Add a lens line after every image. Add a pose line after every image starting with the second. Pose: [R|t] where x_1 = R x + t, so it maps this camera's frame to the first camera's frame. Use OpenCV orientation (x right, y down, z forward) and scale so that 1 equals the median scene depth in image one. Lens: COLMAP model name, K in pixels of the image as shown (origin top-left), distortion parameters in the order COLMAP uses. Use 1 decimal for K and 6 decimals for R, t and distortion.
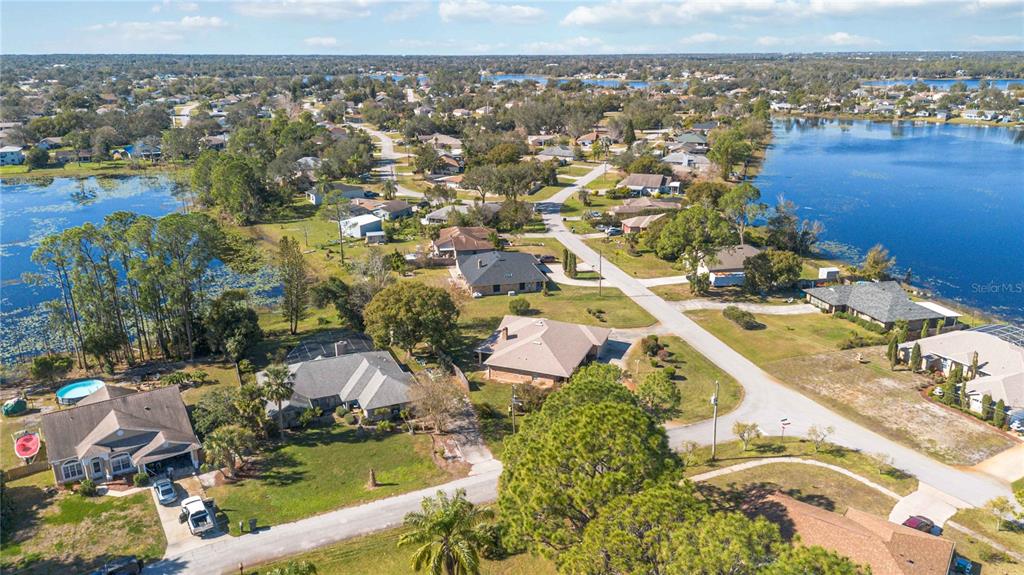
lens RADIAL K [[727.4, 0, 512.0], [0, 727.4, 287.5], [0, 0, 1]] dist [0.086818, -0.112583]
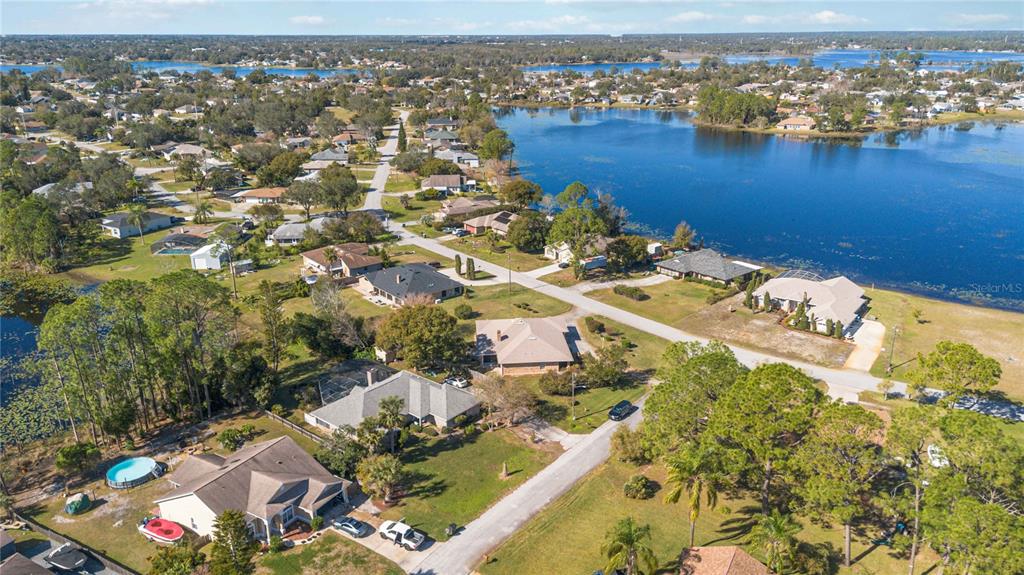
lens RADIAL K [[727.4, 0, 512.0], [0, 727.4, 287.5], [0, 0, 1]] dist [0.086818, -0.112583]
pose [[0.894376, -0.146488, 0.422651, -0.356016], [0.136278, 0.989173, 0.054462, -0.056273], [-0.426053, 0.008889, 0.904655, -0.054459]]
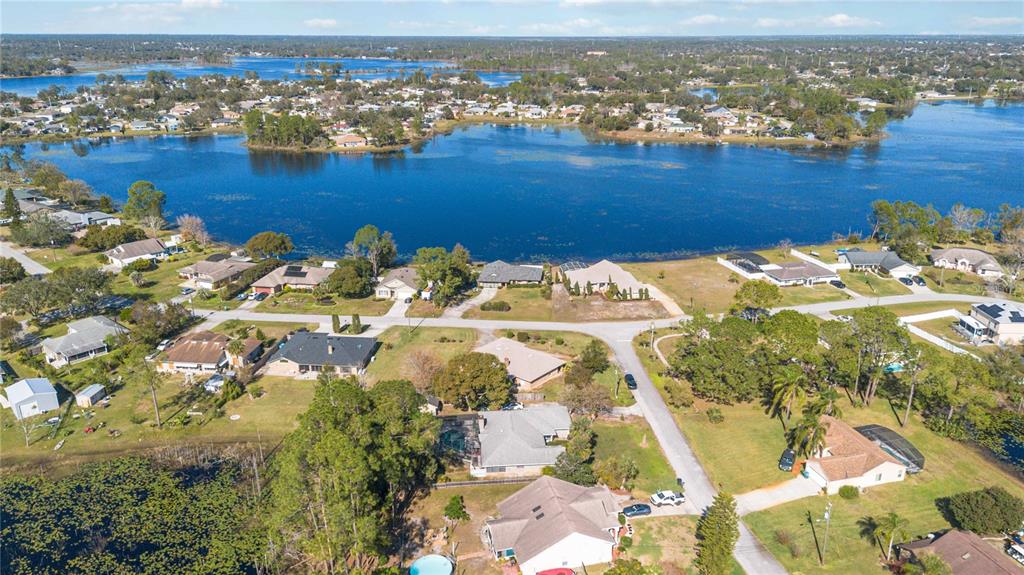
lens RADIAL K [[727.4, 0, 512.0], [0, 727.4, 287.5], [0, 0, 1]] dist [0.086818, -0.112583]
pose [[0.322866, -0.305554, 0.895765, -0.926085], [0.284329, 0.934048, 0.216130, -0.282670], [-0.902726, 0.184911, 0.388450, 0.307227]]
